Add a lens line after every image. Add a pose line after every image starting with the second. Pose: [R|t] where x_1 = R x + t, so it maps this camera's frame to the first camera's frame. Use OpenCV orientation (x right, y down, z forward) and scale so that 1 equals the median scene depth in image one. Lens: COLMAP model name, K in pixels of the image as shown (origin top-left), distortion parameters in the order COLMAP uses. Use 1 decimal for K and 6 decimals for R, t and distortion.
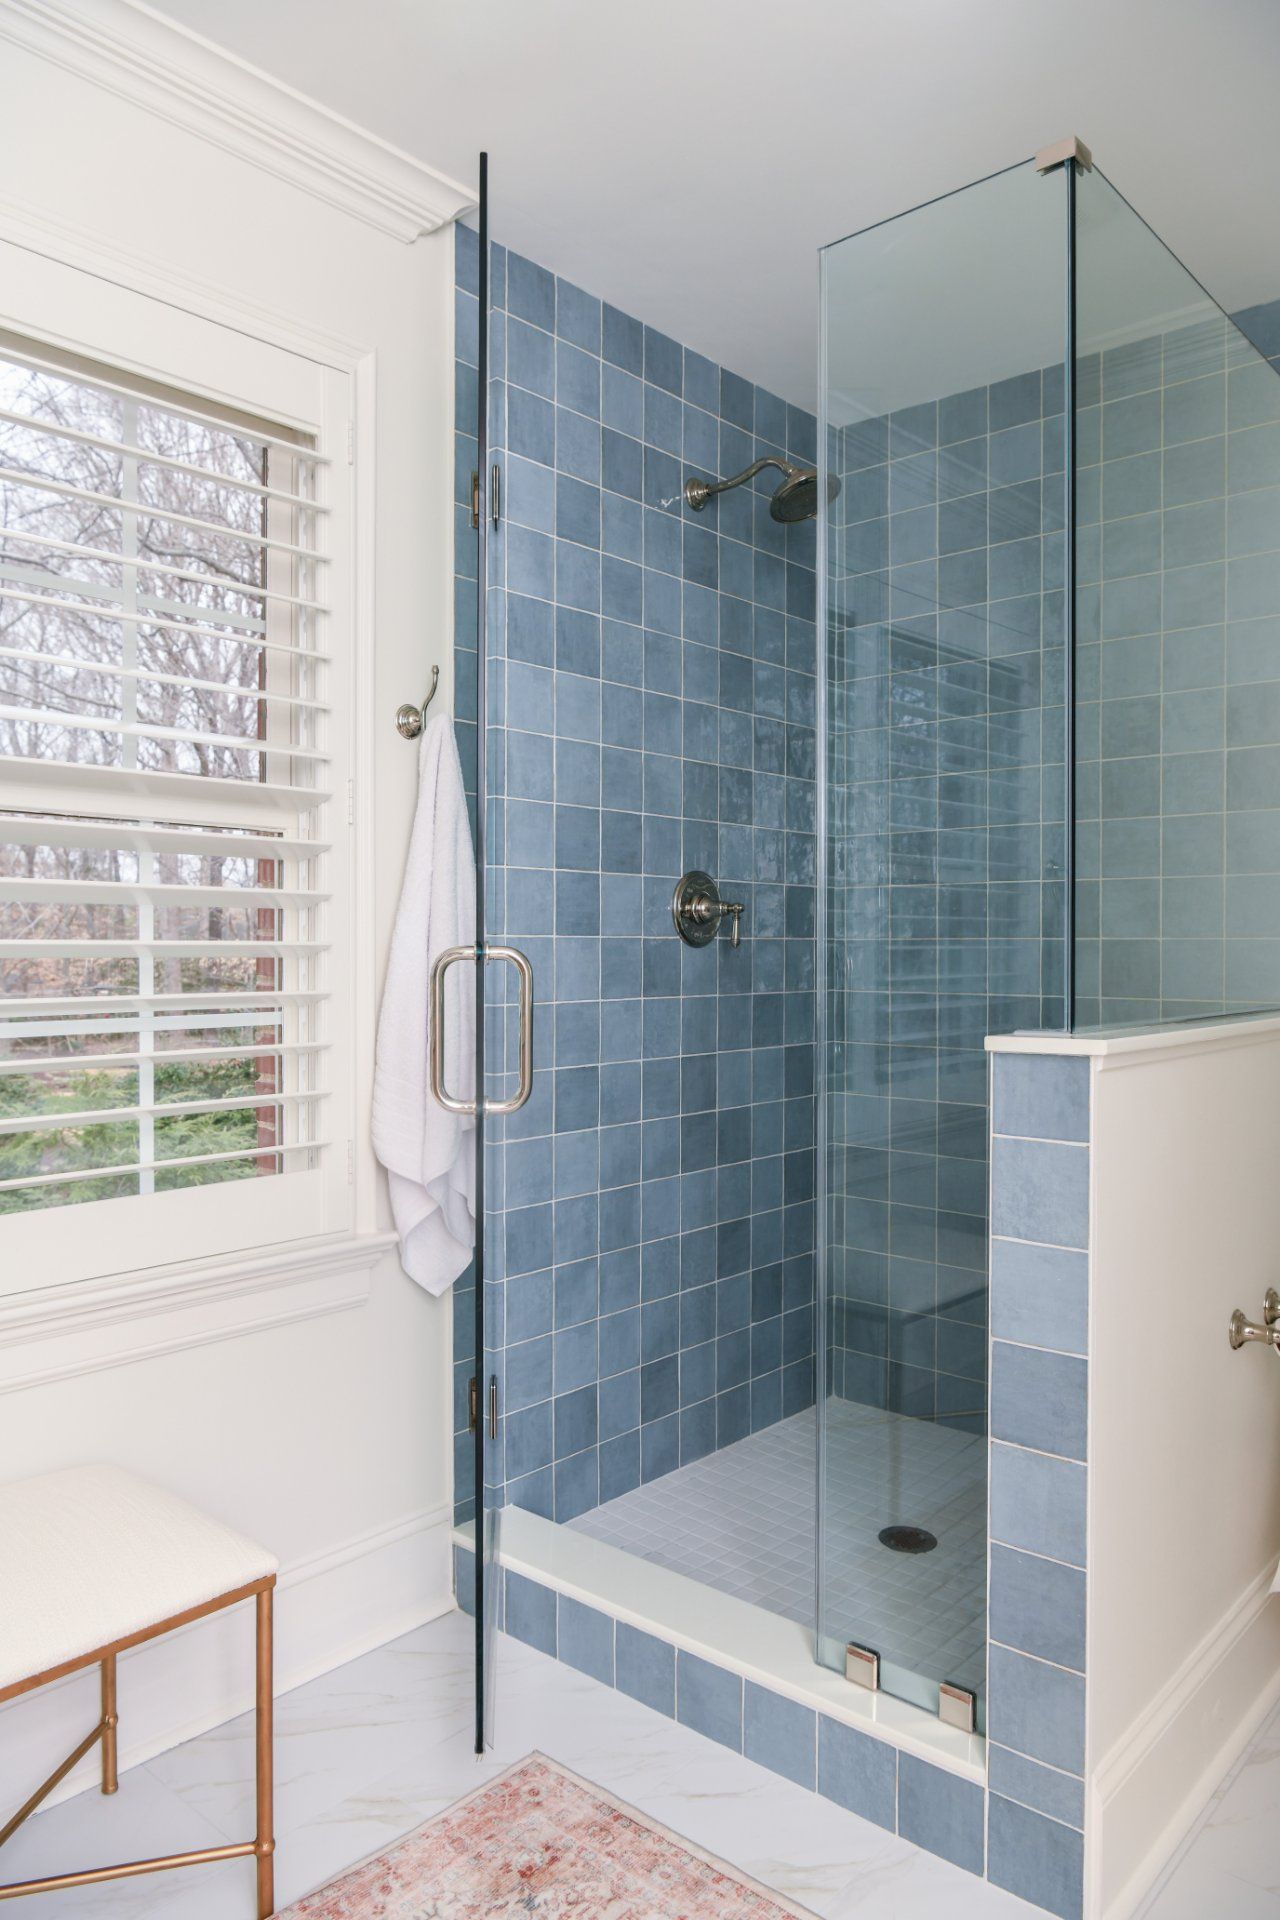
lens RADIAL K [[1309.4, 0, 640.0], [0, 1309.4, 960.0], [0, 0, 1]] dist [-0.014430, -0.001441]
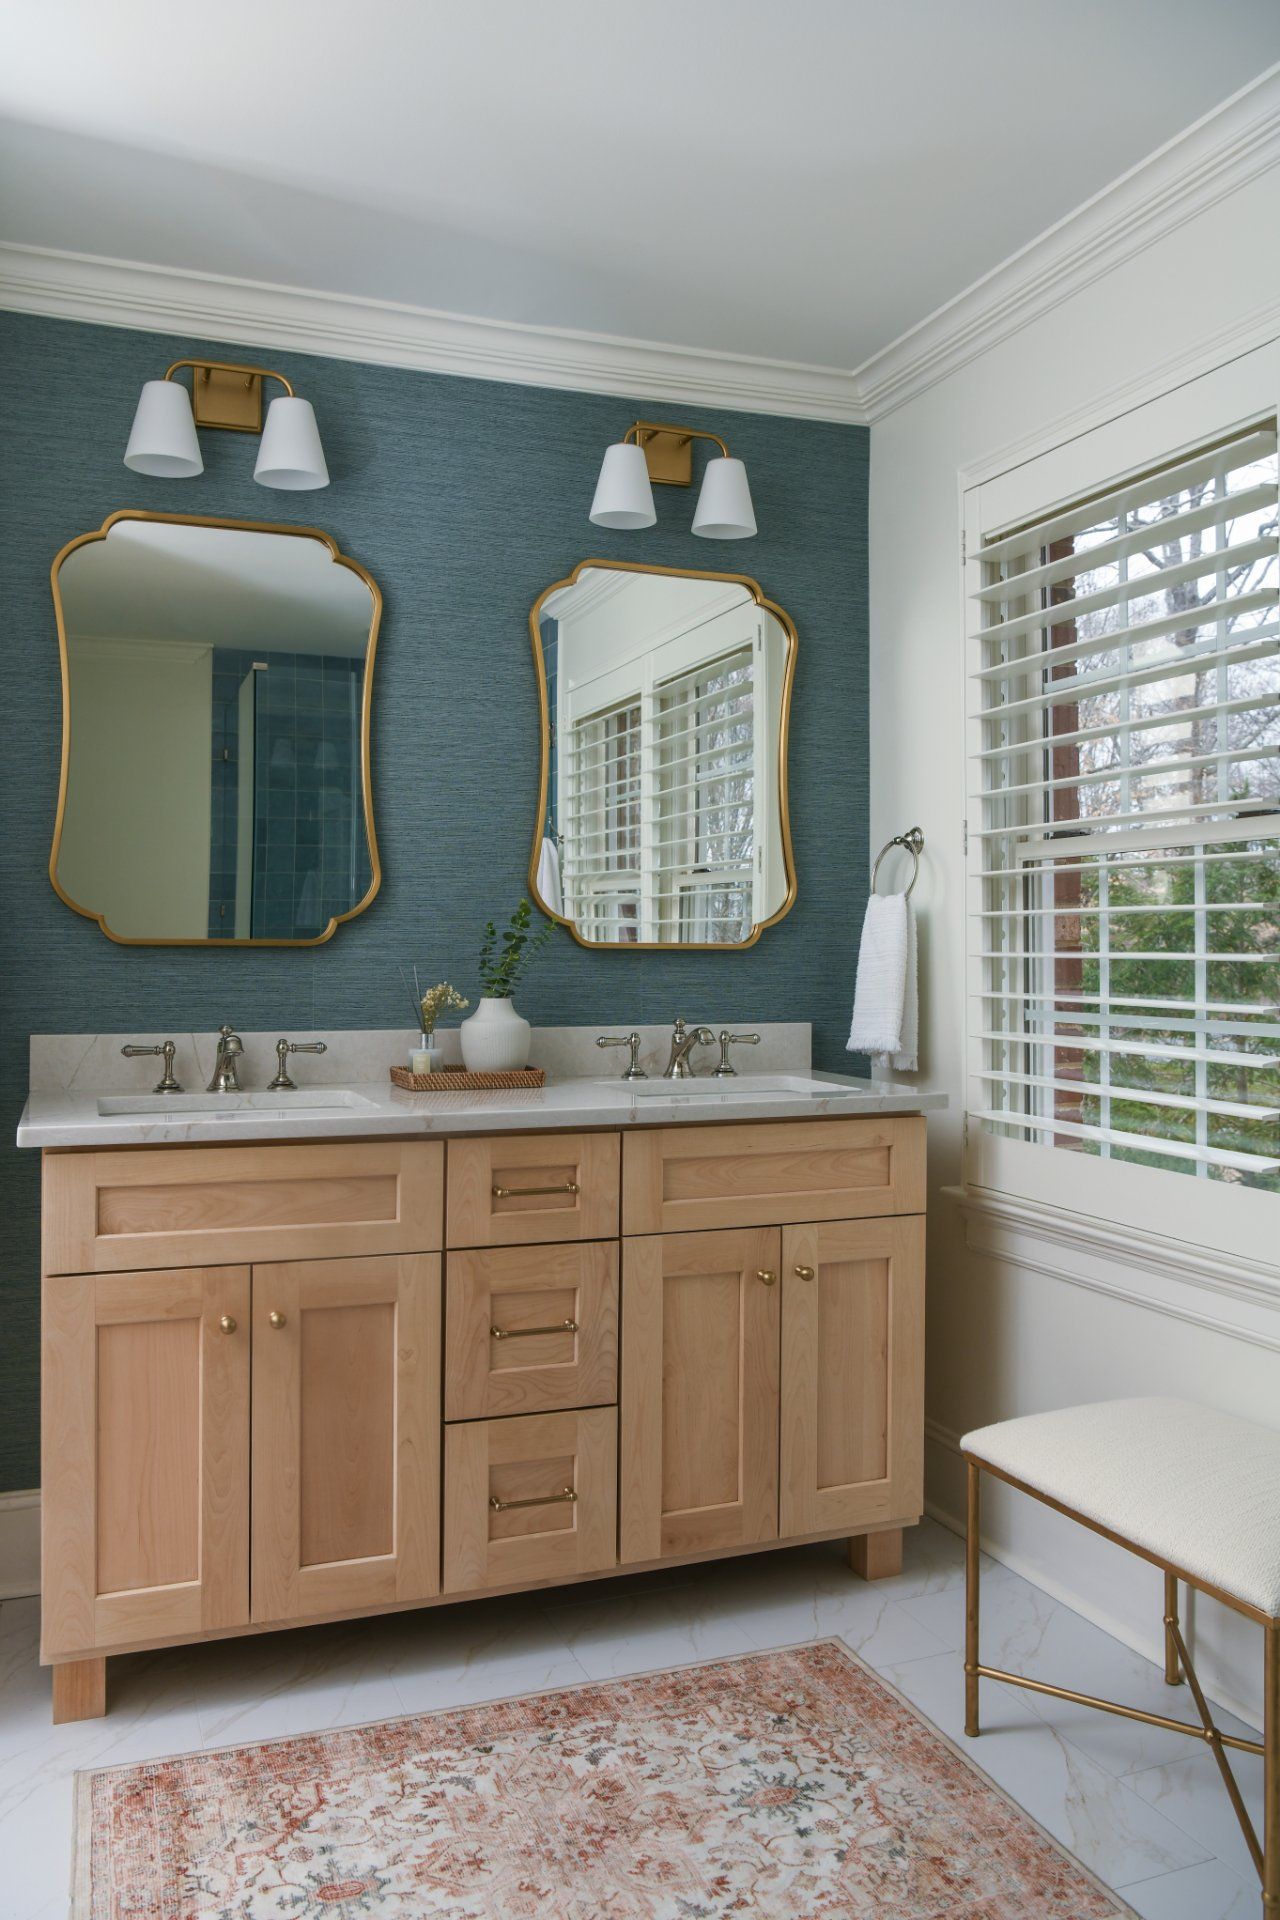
lens RADIAL K [[1326.4, 0, 668.7], [0, 1326.4, 956.6], [0, 0, 1]] dist [0.053171, 0.000123]
pose [[-0.420524, 0.004212, -0.907272, 0.927611], [-0.014466, 0.999831, 0.011346, -0.017691], [0.907166, 0.017896, -0.420392, 1.174627]]
